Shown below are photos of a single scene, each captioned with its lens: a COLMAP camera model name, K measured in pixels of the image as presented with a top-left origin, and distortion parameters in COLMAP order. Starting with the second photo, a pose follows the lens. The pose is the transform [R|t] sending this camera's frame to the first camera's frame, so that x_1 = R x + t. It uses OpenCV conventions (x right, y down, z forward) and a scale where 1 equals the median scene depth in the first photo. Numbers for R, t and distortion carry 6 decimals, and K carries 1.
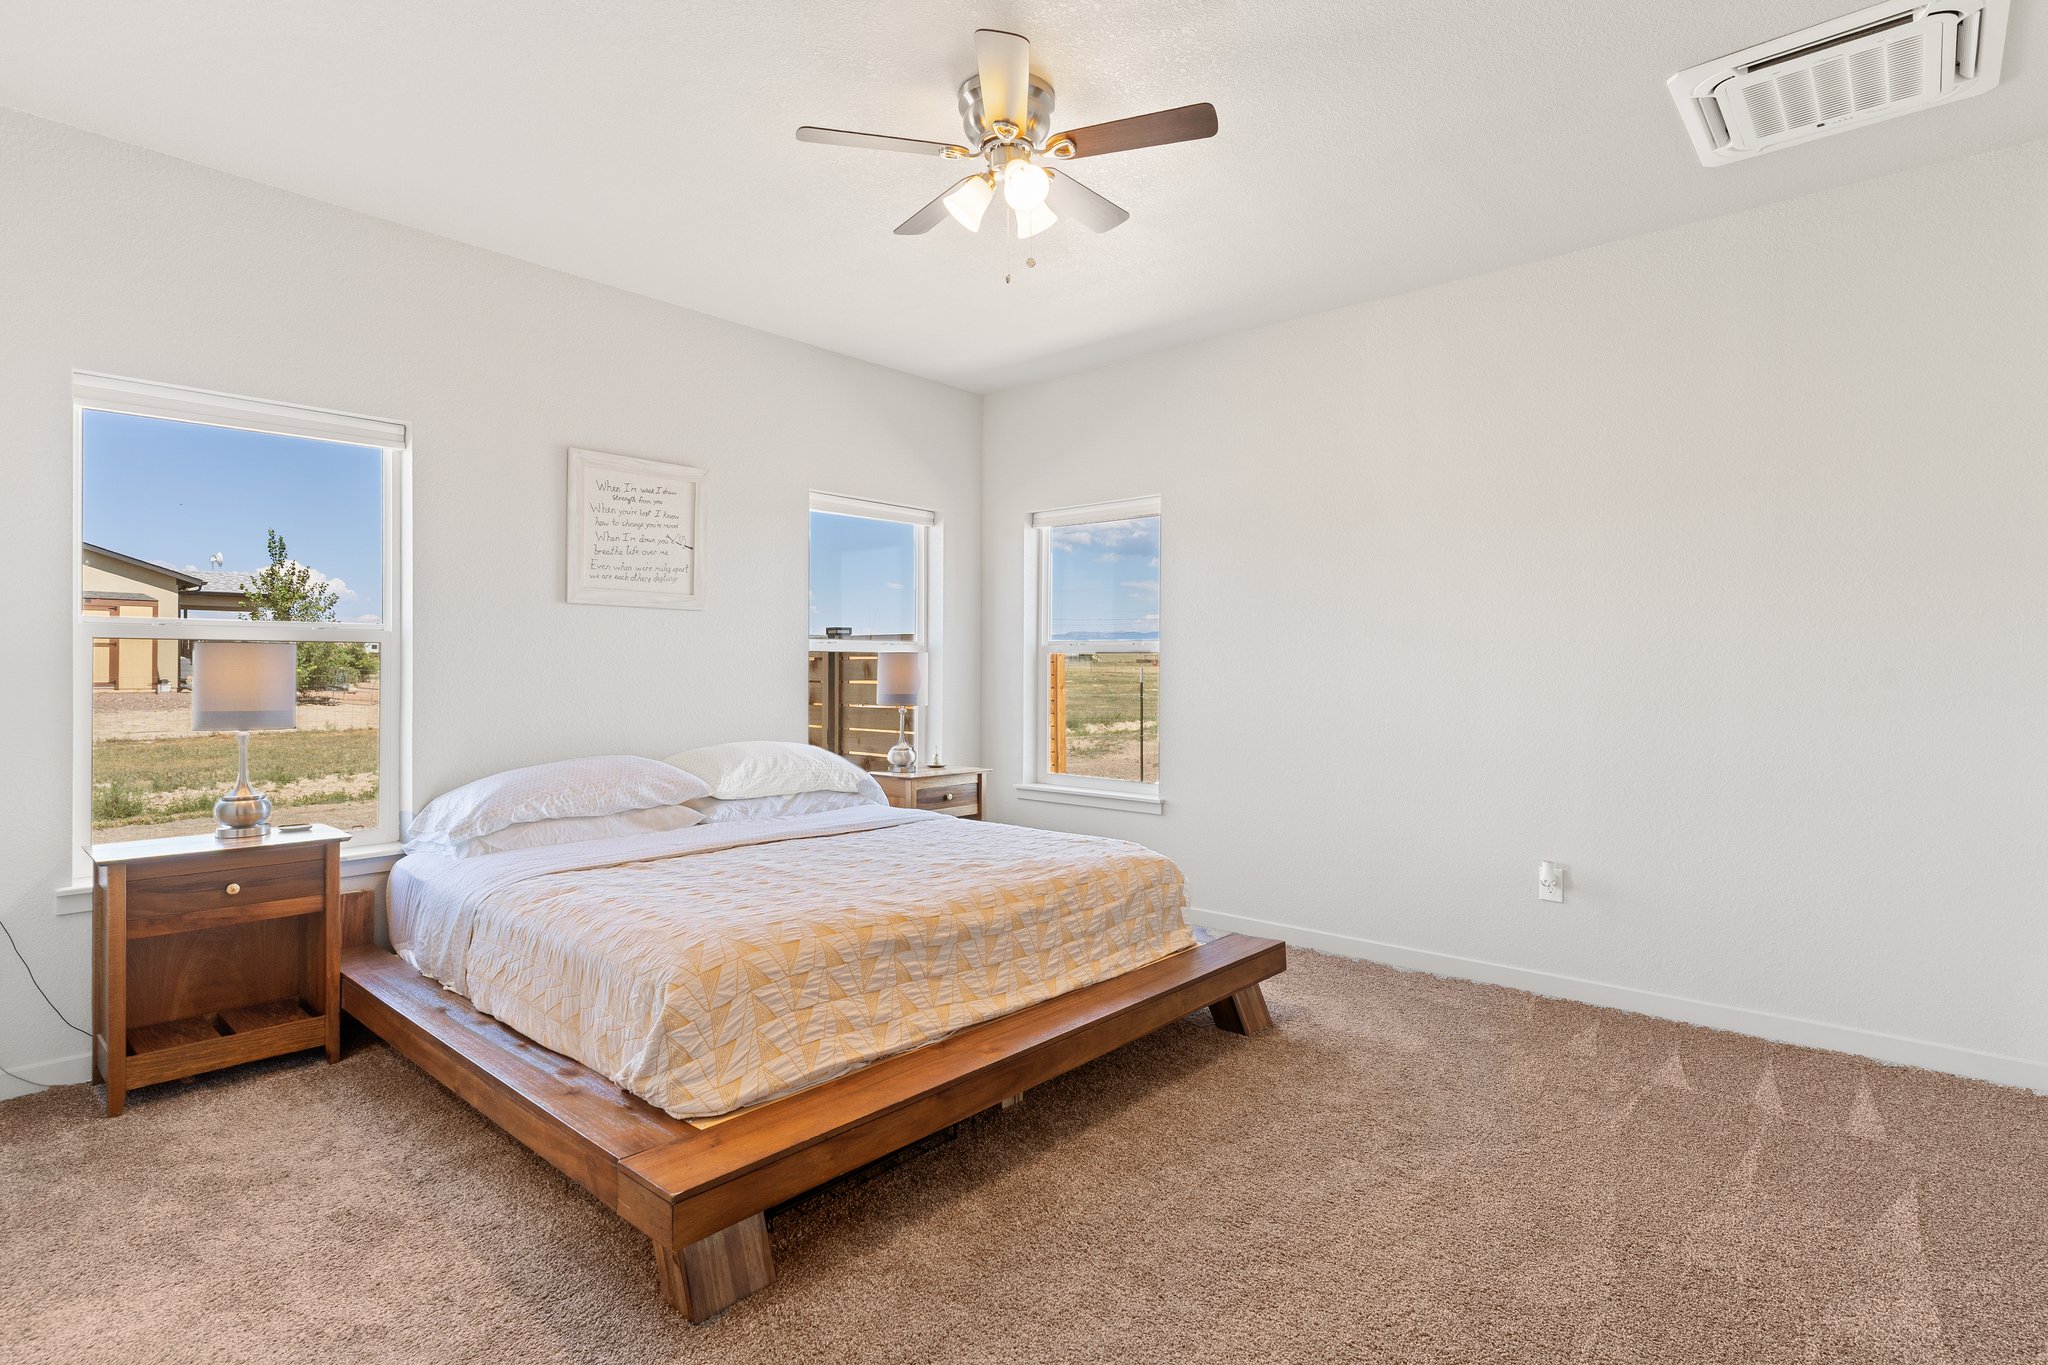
lens RADIAL K [[1031.5, 0, 1026.3], [0, 1031.5, 670.6], [0, 0, 1]] dist [0.007049, -0.000329]
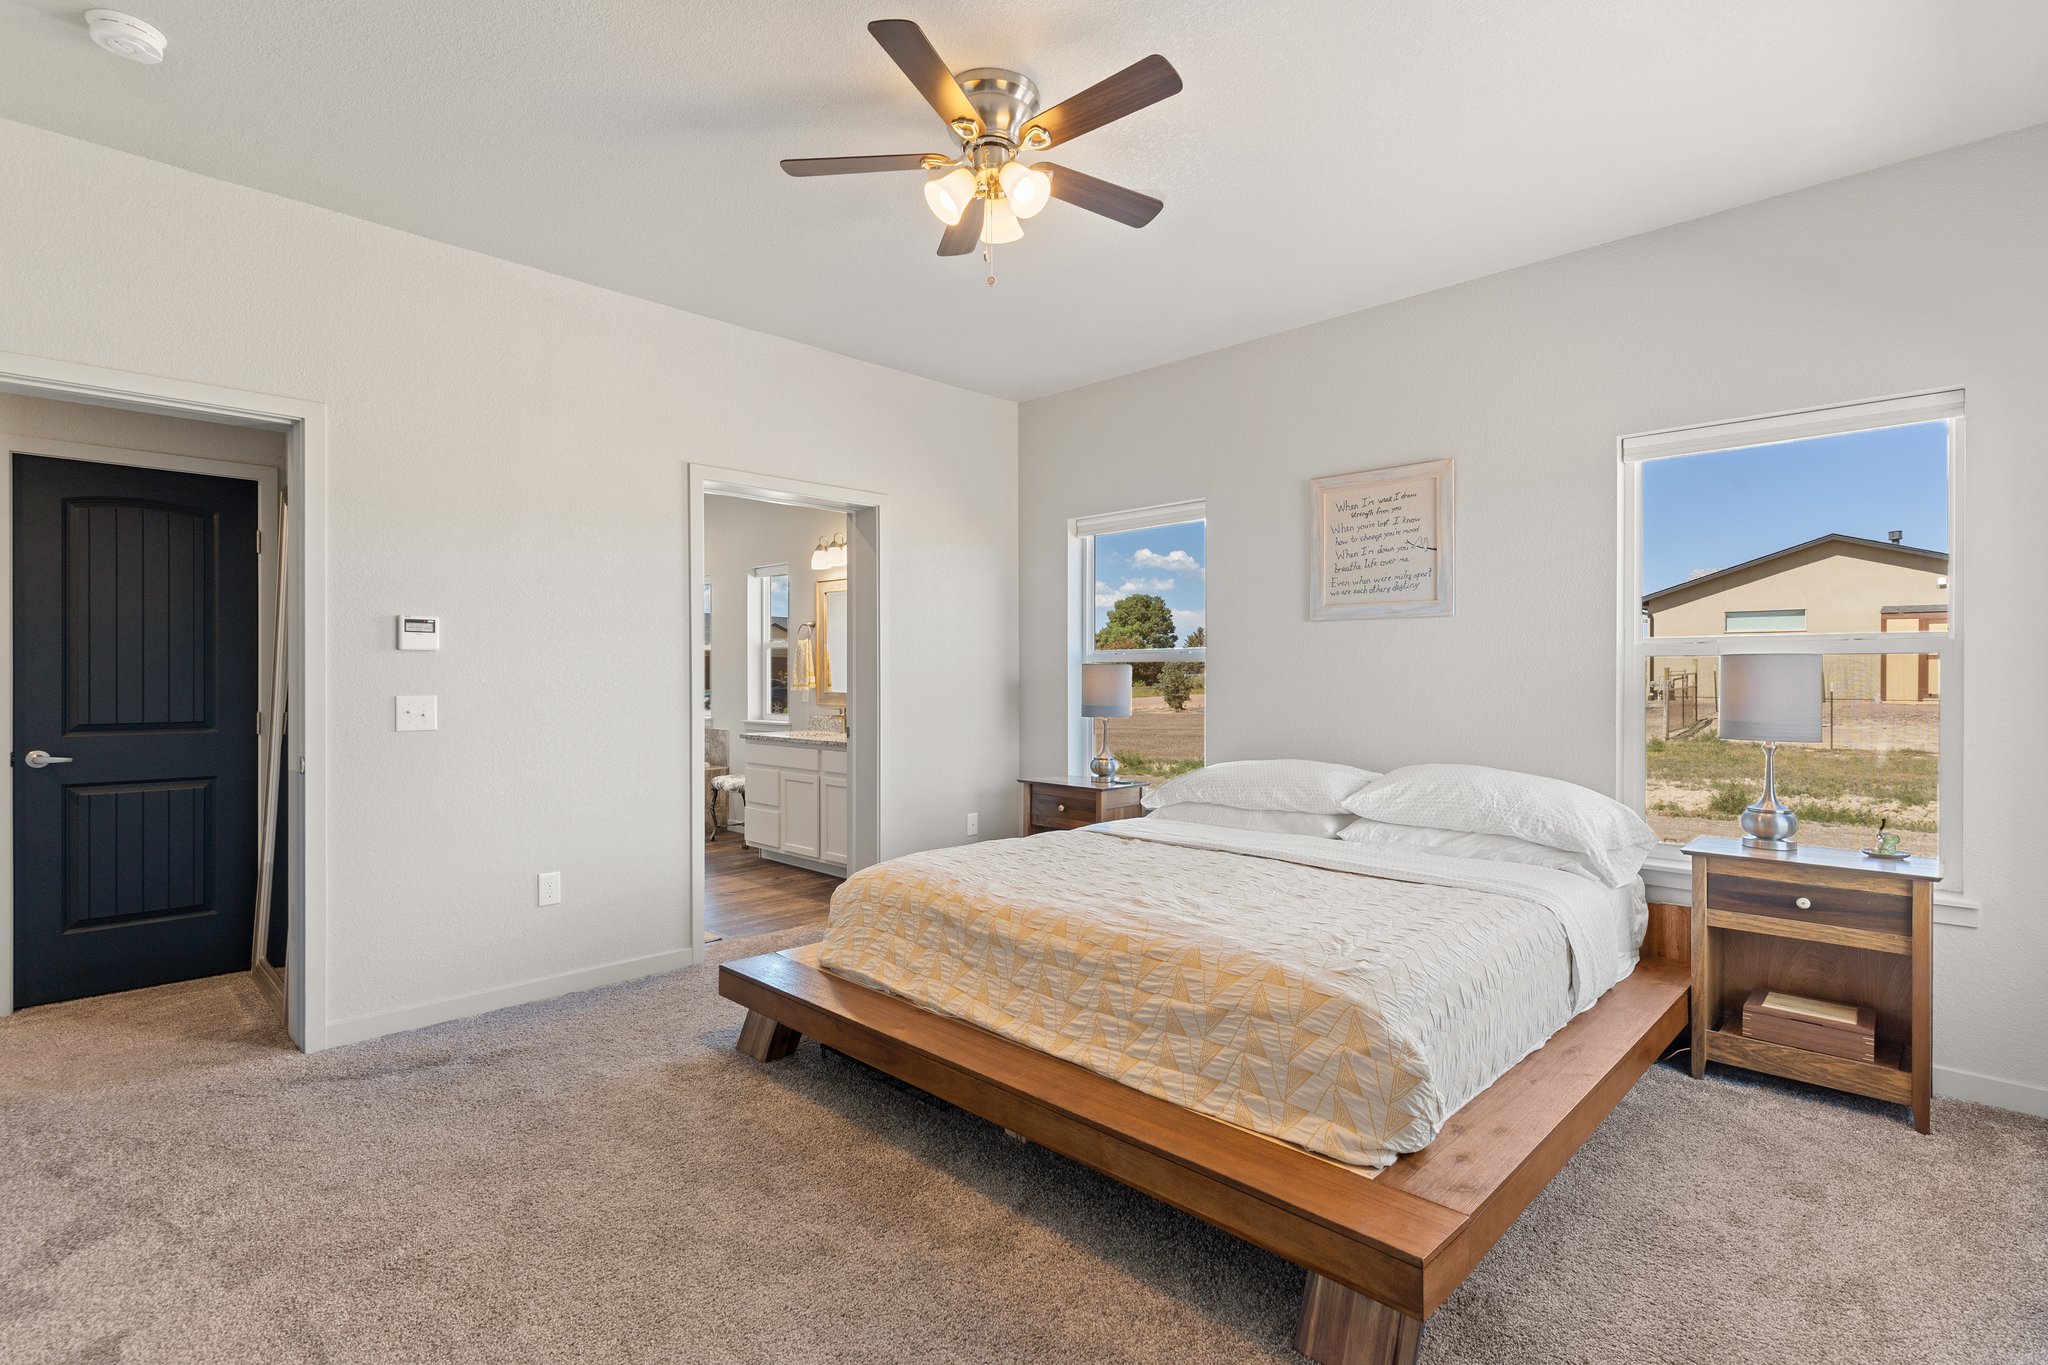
lens RADIAL K [[991.2, 0, 1025.5], [0, 991.2, 687.1], [0, 0, 1]] dist [0.001297, 0.001334]
pose [[-0.063200, 0.002407, -0.997998, 0.671445], [-0.005576, 0.999981, 0.002765, 0.004067], [0.997985, 0.005740, -0.063185, 0.805116]]
